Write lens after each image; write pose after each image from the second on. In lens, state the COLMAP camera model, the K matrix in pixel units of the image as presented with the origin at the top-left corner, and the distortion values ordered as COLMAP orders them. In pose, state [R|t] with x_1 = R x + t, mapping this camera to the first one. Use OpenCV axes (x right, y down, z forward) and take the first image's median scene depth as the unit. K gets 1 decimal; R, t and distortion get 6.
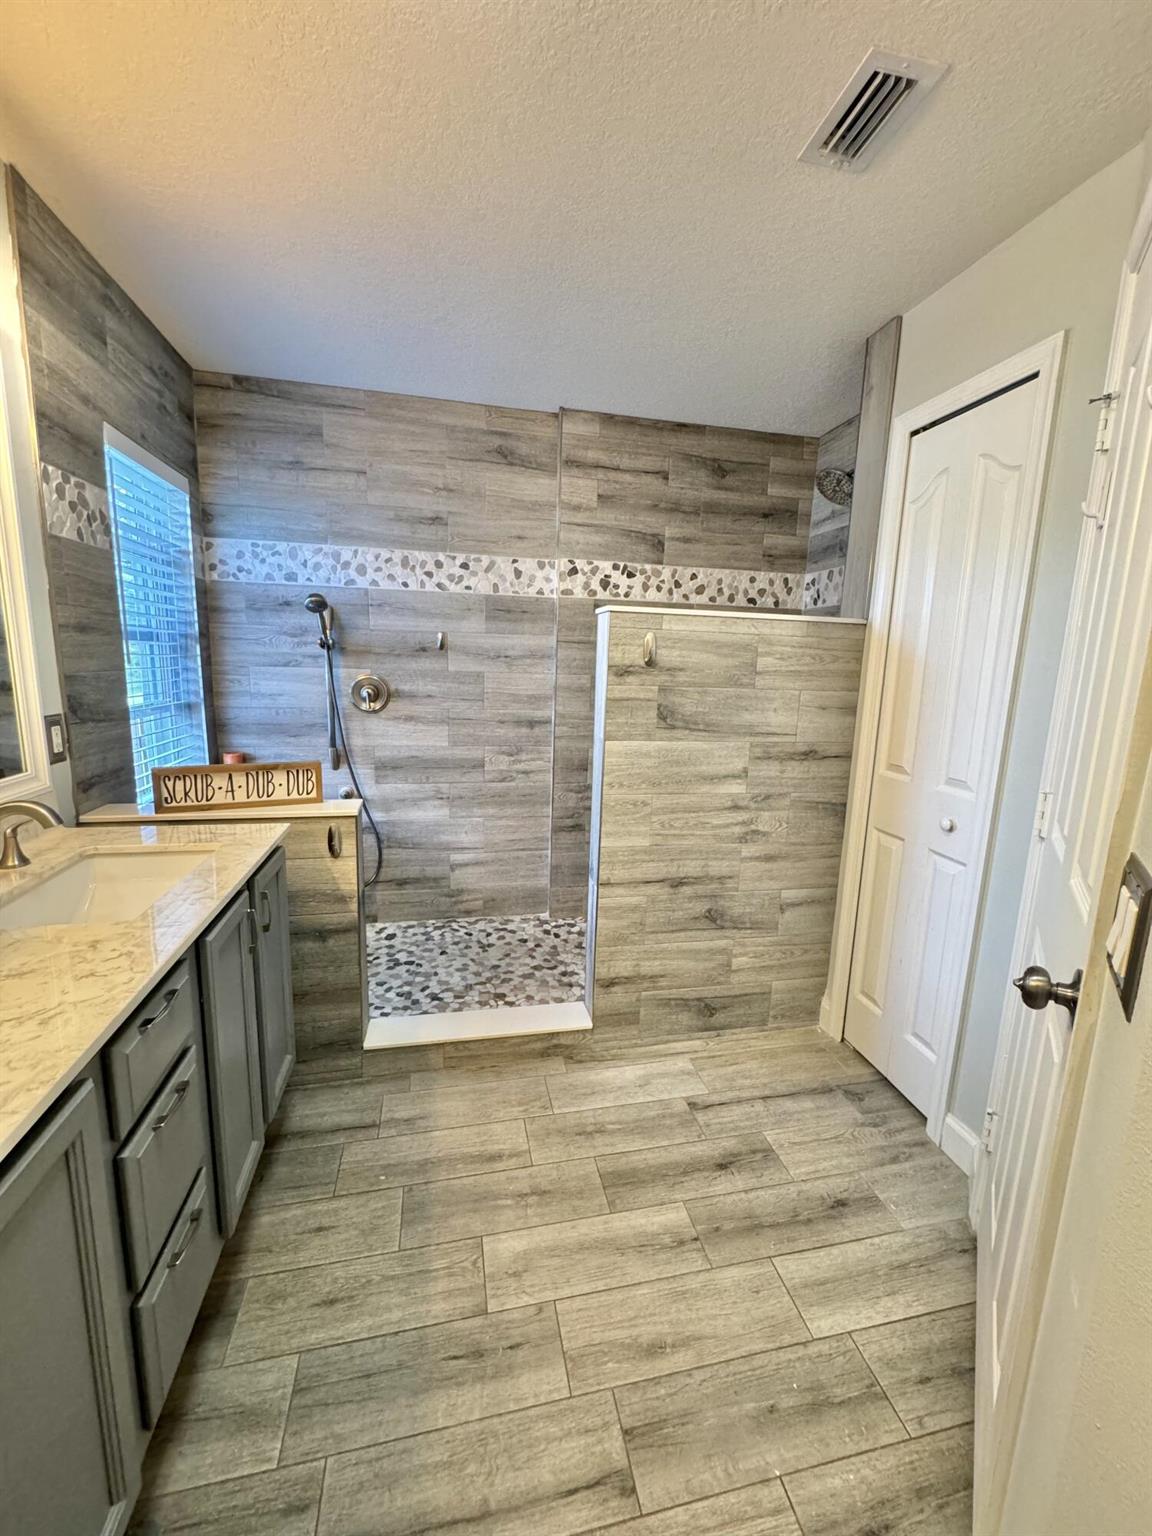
lens RADIAL K [[613.4, 0, 579.1], [0, 613.4, 765.3], [0, 0, 1]] dist [-0.002878, -0.000179]
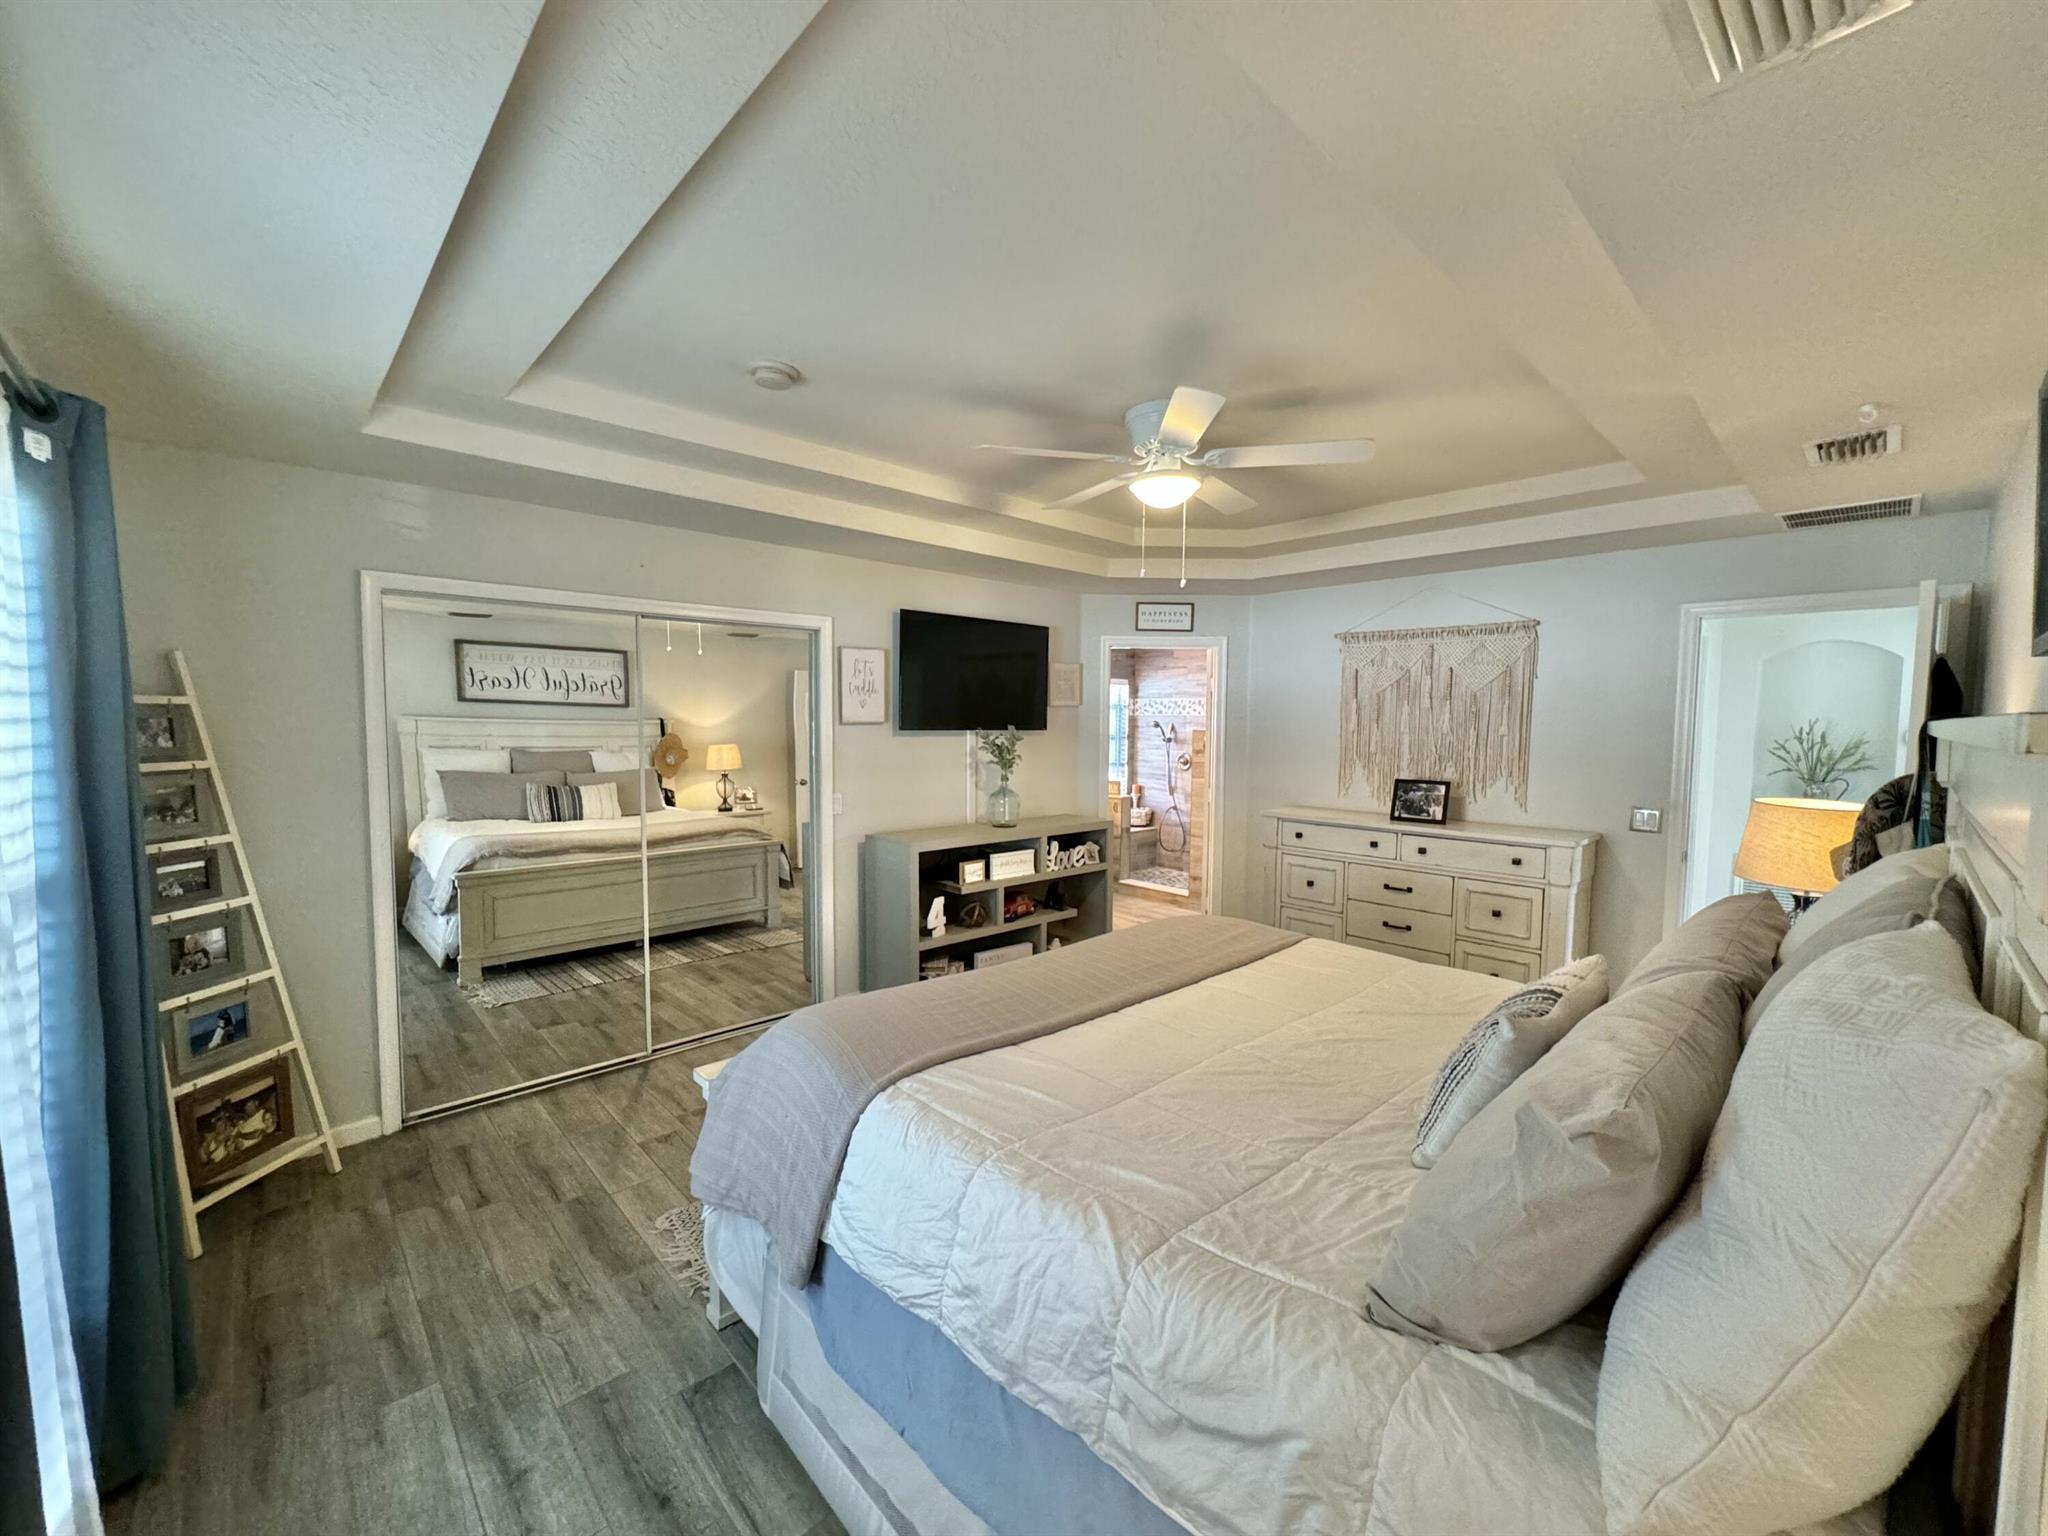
lens RADIAL K [[817.9, 0, 1027.0], [0, 817.9, 770.4], [0, 0, 1]] dist [-0.002878, -0.000179]
pose [[0.522833, 0.026561, -0.852021, 1.933703], [-0.138846, 0.988820, -0.054375, 0.157175], [0.841052, 0.146729, 0.520675, -1.034130]]
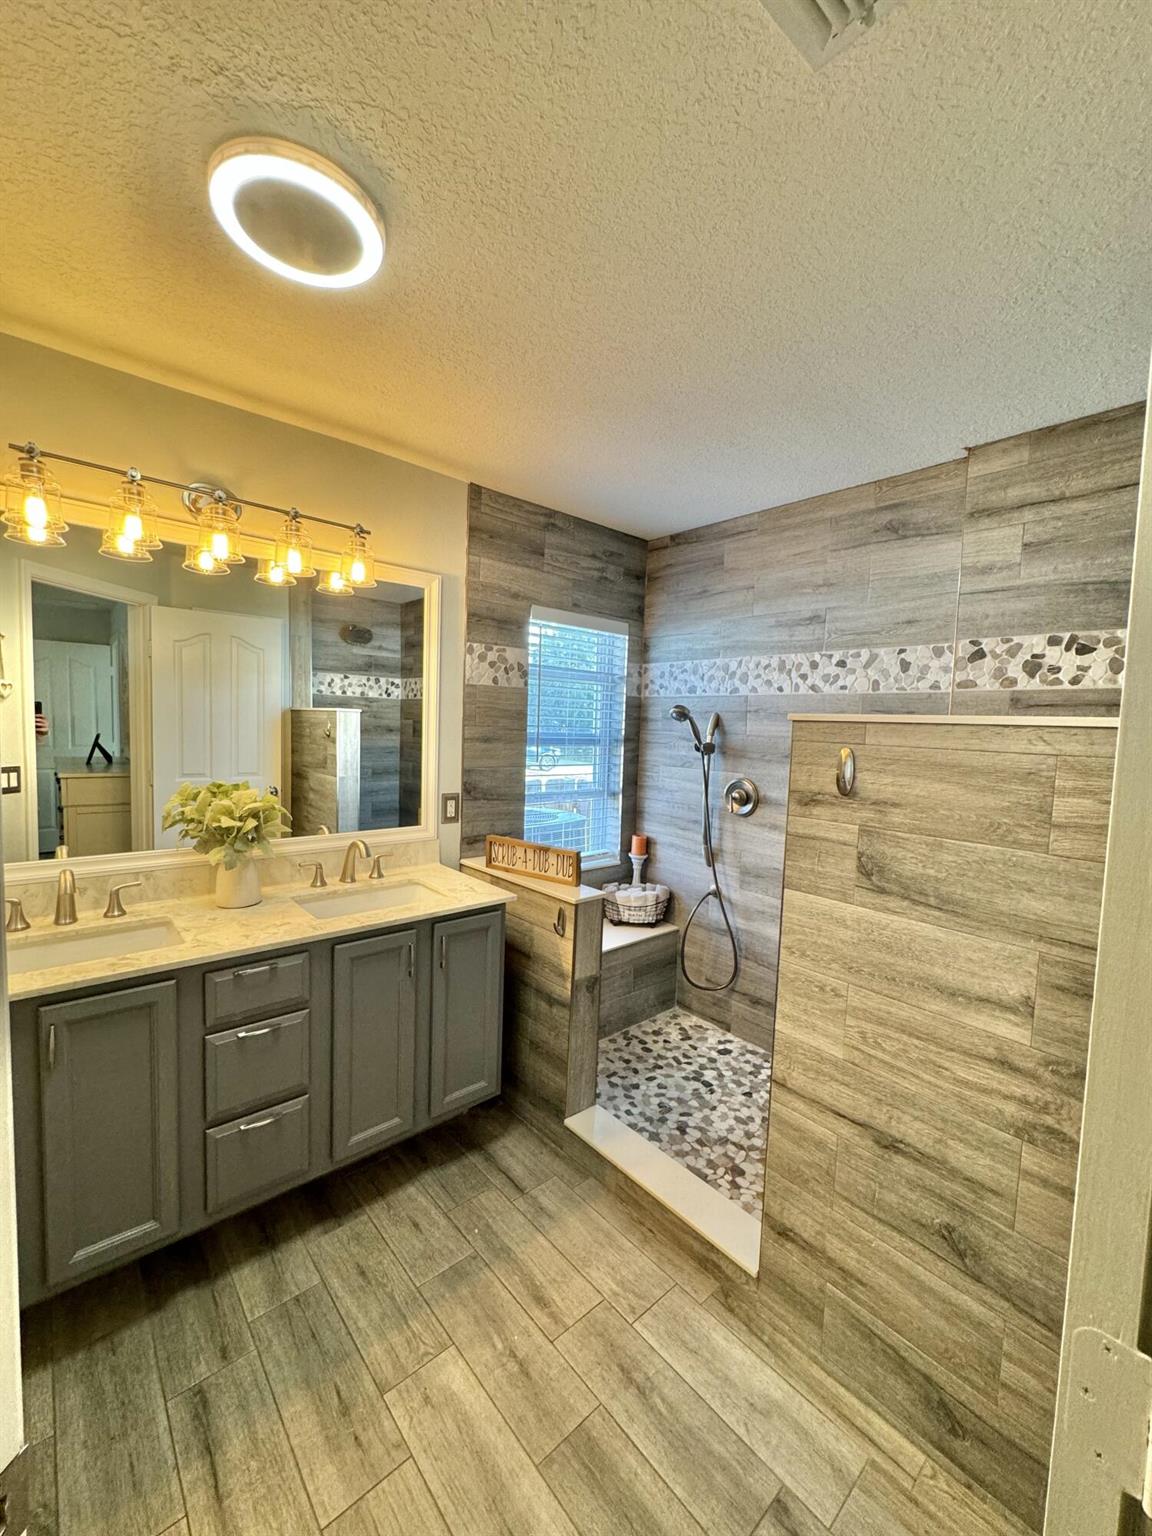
lens RADIAL K [[613.4, 0, 579.1], [0, 613.4, 765.3], [0, 0, 1]] dist [-0.002878, -0.000179]
pose [[0.487691, 0.044315, -0.871891, 0.417462], [-0.169495, 0.984514, -0.044768, -0.082030], [0.856405, 0.169614, 0.487650, 0.285722]]
